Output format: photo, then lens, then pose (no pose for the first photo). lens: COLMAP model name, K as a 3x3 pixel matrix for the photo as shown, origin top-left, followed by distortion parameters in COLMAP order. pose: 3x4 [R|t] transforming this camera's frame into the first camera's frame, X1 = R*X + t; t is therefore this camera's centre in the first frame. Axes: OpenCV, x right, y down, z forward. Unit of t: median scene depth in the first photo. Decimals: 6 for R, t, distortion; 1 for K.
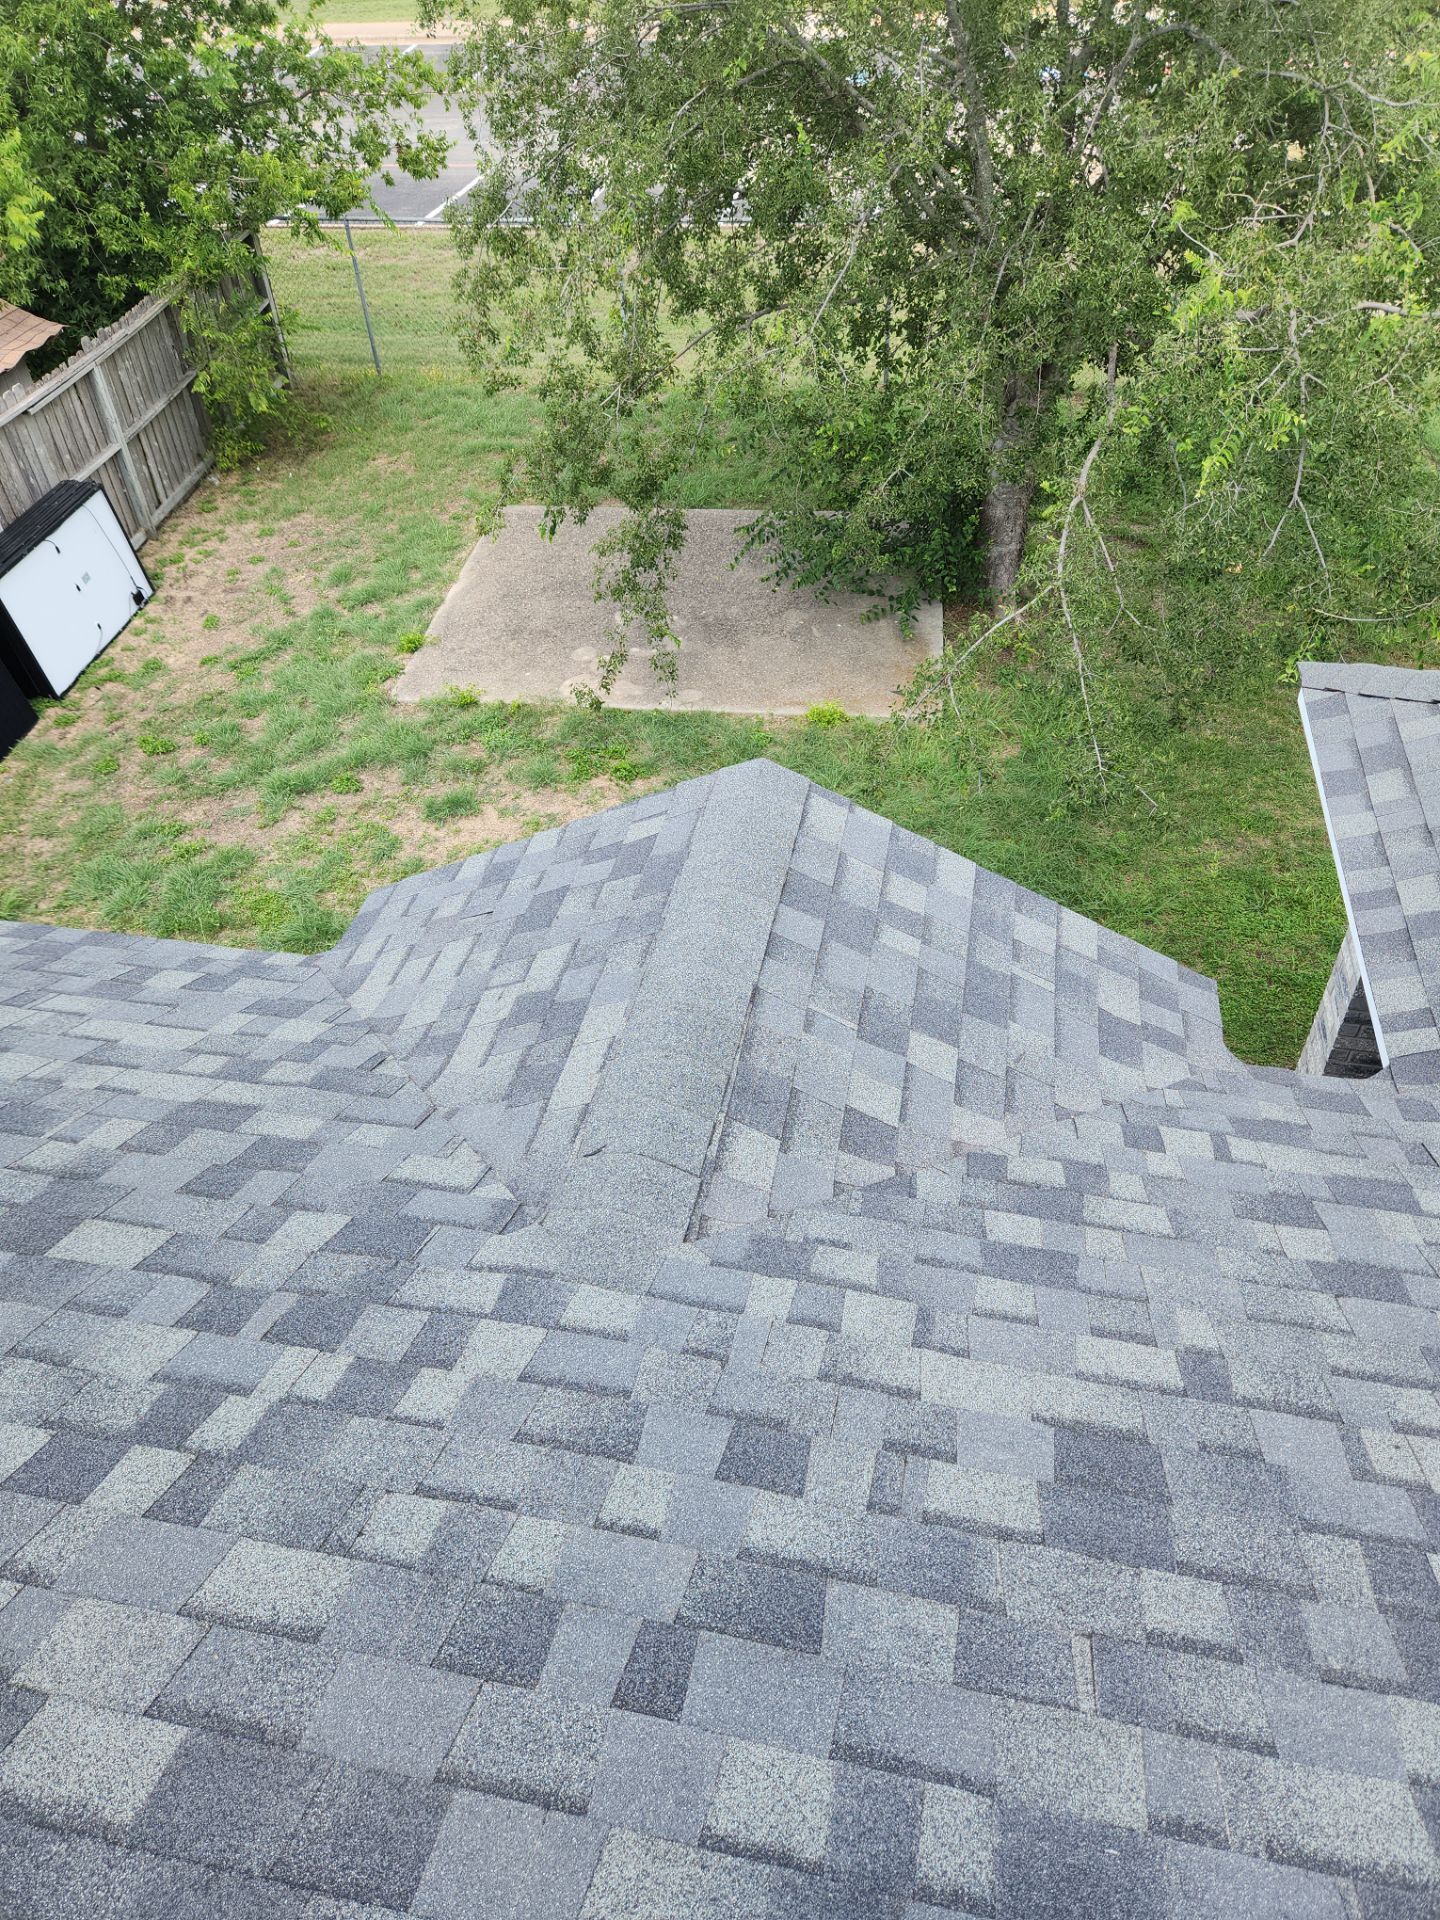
lens RADIAL K [[1374.6, 0, 745.5], [0, 1374.6, 957.2], [0, 0, 1]] dist [0.074582, -0.065241]
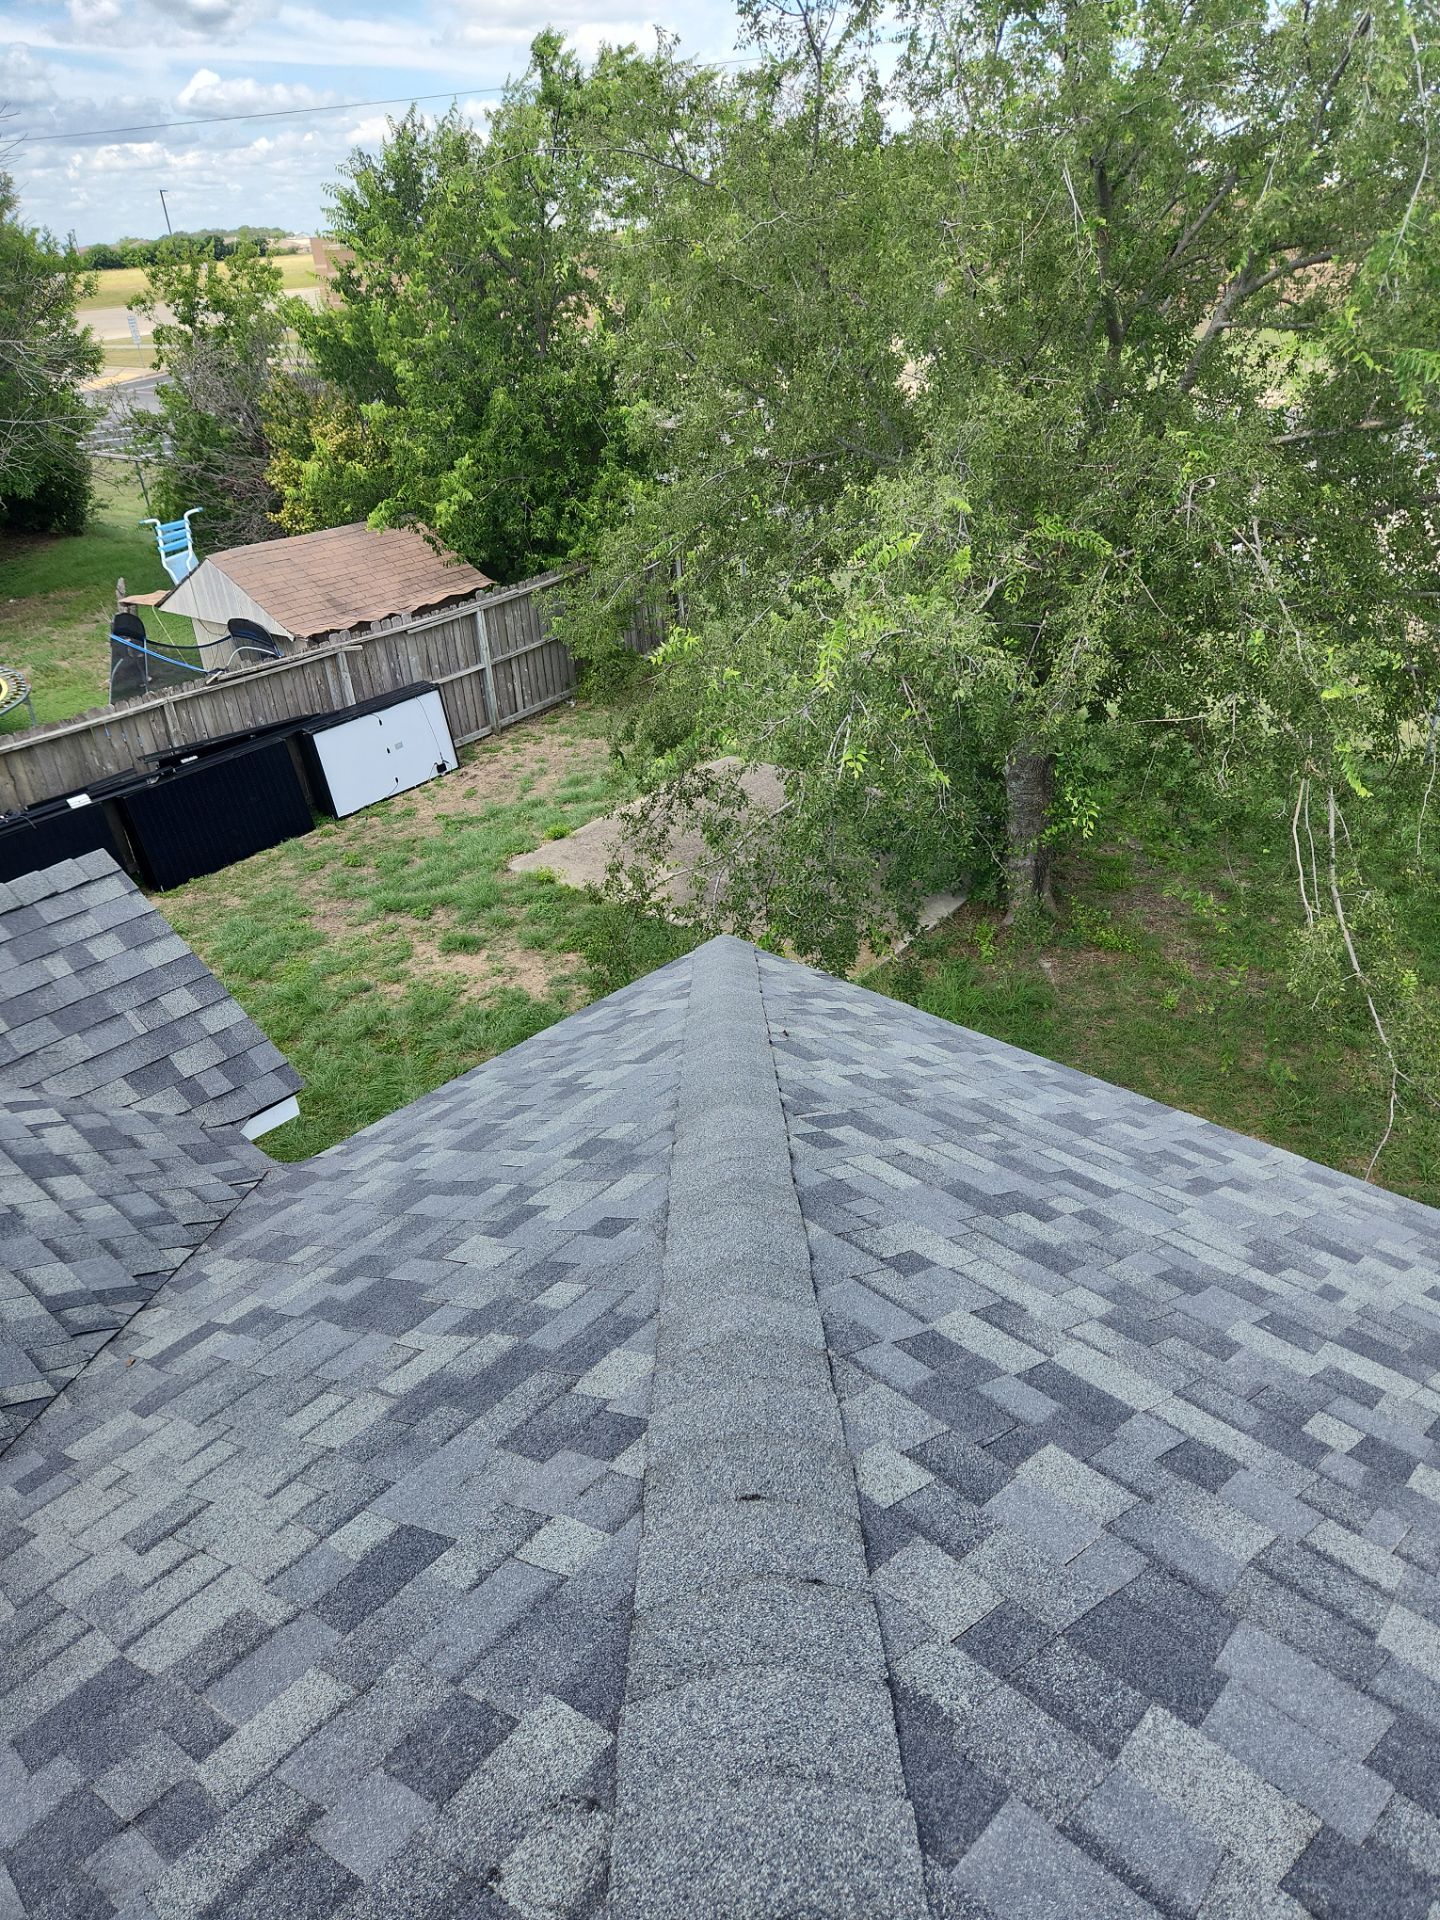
lens RADIAL K [[1374.6, 0, 726.7], [0, 1374.6, 954.9], [0, 0, 1]] dist [0.074582, -0.065241]
pose [[0.846979, 0.242985, -0.472847, 0.471898], [-0.329568, 0.937892, -0.108371, -0.032388], [0.417147, 0.247623, 0.874455, -0.014613]]
